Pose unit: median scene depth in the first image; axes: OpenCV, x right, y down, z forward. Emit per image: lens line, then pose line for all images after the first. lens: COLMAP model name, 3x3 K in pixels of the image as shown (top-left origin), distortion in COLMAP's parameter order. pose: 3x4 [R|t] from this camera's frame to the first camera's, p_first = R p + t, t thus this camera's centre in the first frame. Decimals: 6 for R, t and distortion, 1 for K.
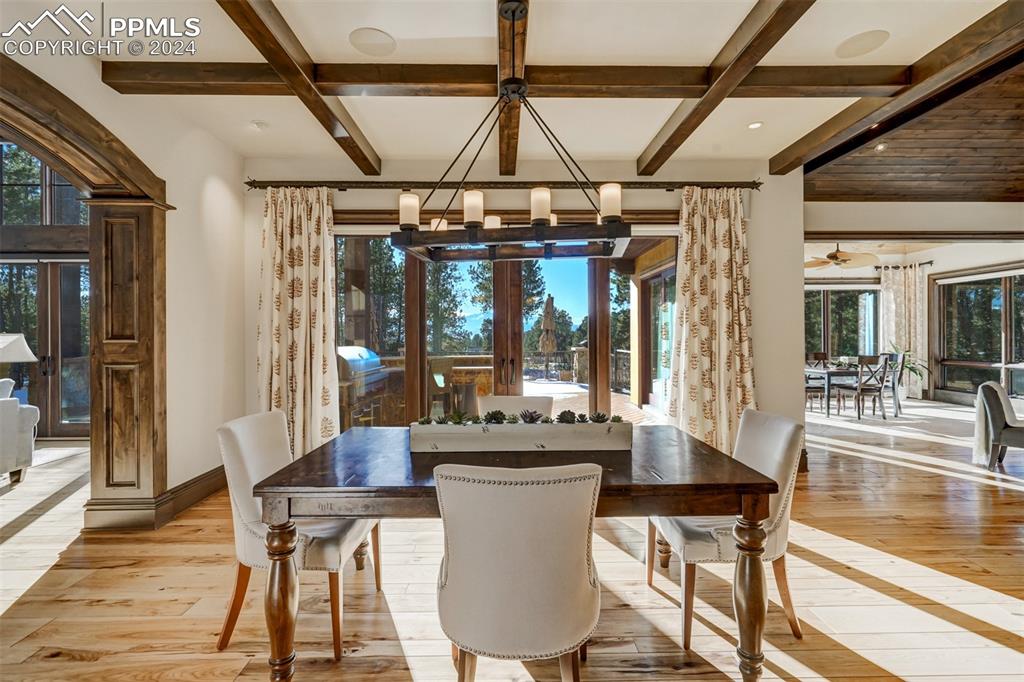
lens RADIAL K [[473.8, 0, 510.1], [0, 473.8, 331.8], [0, 0, 1]] dist [0.001266, 0.000595]
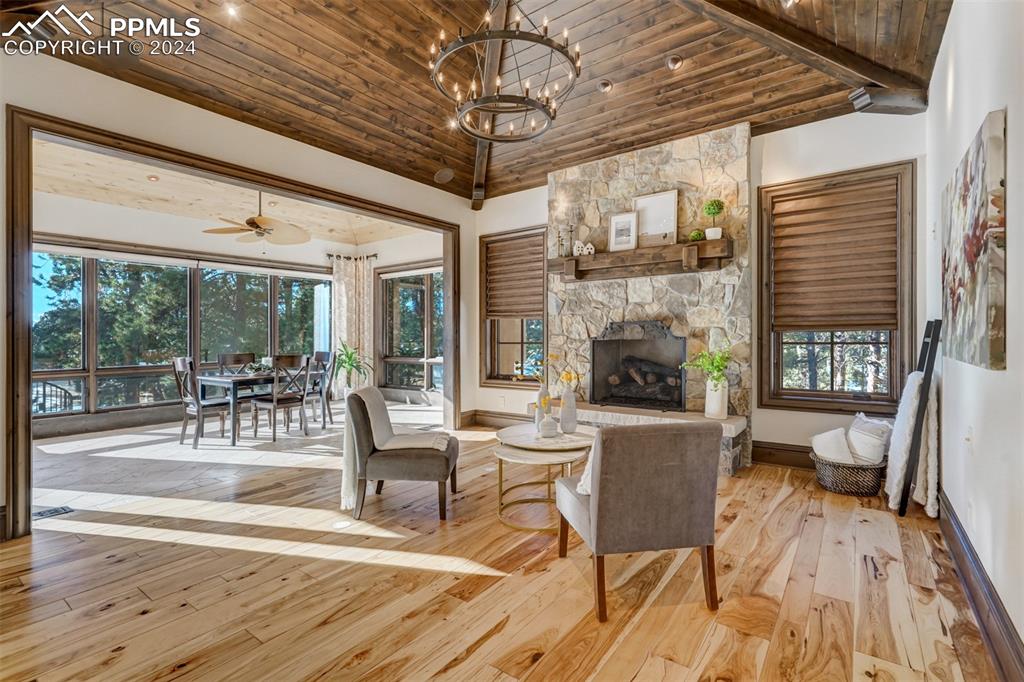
lens RADIAL K [[470.1, 0, 509.0], [0, 470.1, 336.0], [0, 0, 1]] dist [0.001519, -0.000069]
pose [[0.614716, -0.001627, 0.788747, 0.298853], [-0.002371, 0.999990, 0.003911, 0.012180], [-0.788745, -0.004274, 0.614706, 0.199505]]
